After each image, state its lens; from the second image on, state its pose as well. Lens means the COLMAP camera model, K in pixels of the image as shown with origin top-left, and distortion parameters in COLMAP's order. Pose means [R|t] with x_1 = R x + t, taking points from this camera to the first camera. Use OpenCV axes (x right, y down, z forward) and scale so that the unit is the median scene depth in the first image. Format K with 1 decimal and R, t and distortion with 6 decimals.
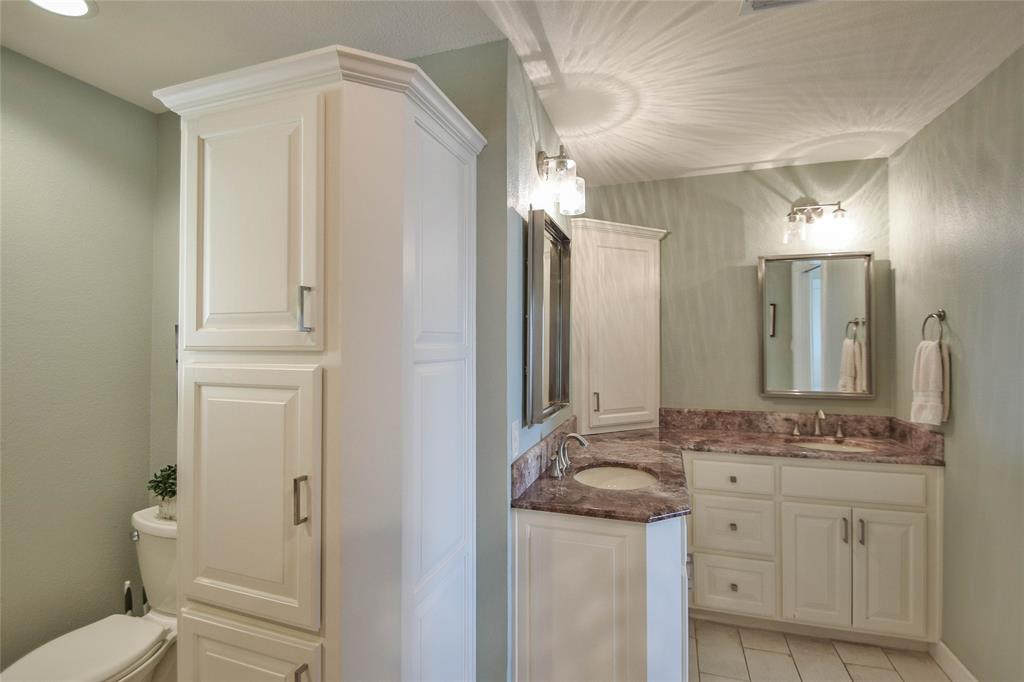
lens RADIAL K [[488.7, 0, 507.1], [0, 488.7, 337.0], [0, 0, 1]] dist [-0.013445, -0.004518]
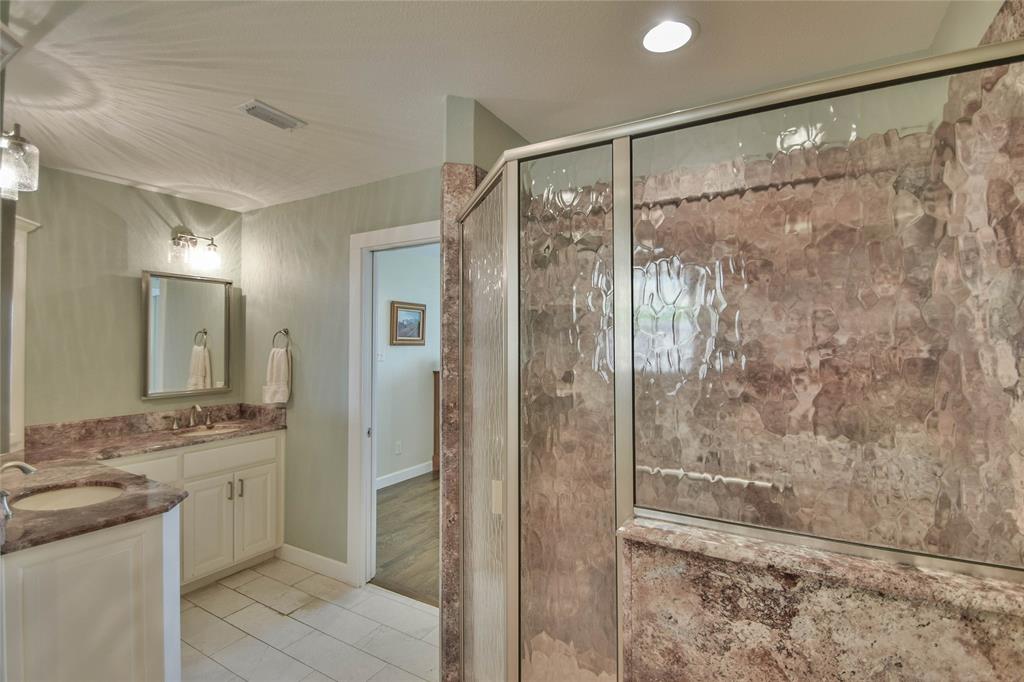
lens RADIAL K [[488.7, 0, 511.1], [0, 488.7, 340.1], [0, 0, 1]] dist [-0.013445, -0.004518]
pose [[0.187025, 0.004697, 0.982344, -0.411719], [-0.010219, 0.999944, -0.002835, -0.017025], [-0.982302, -0.009509, 0.187062, -0.005152]]
